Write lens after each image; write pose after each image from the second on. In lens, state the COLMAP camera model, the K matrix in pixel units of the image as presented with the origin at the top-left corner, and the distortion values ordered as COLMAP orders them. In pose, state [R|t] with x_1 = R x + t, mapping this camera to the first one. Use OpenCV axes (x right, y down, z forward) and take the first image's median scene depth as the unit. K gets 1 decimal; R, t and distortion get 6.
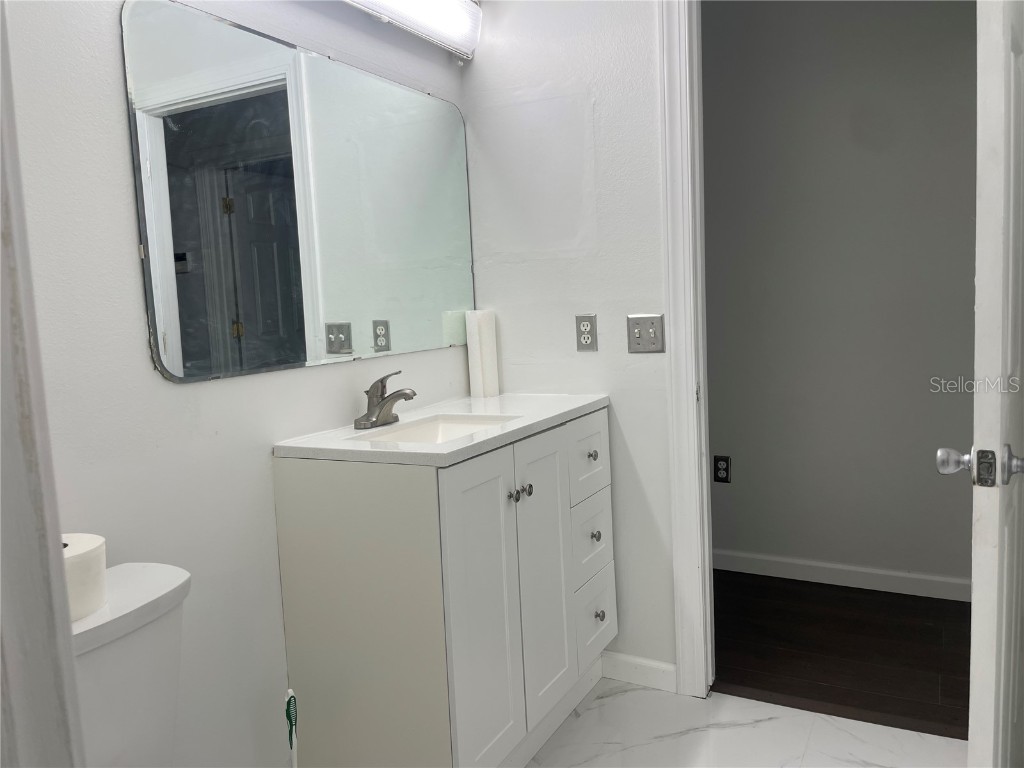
lens RADIAL K [[773.1, 0, 509.9], [0, 773.1, 368.3], [0, 0, 1]] dist [0.091223, -0.128741]
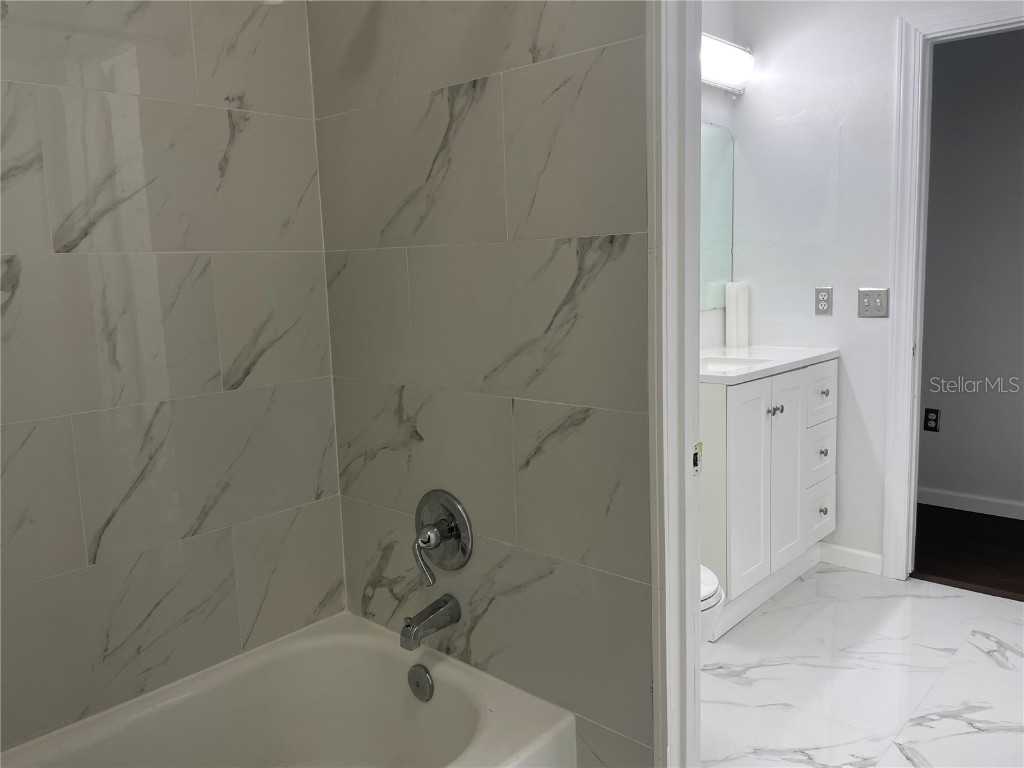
lens RADIAL K [[773.1, 0, 509.9], [0, 773.1, 368.3], [0, 0, 1]] dist [0.091223, -0.128741]
pose [[0.971217, 0.046221, -0.233668, -0.103428], [-0.035468, 0.998118, 0.050015, 0.020468], [0.235540, -0.040288, 0.971029, -0.423056]]
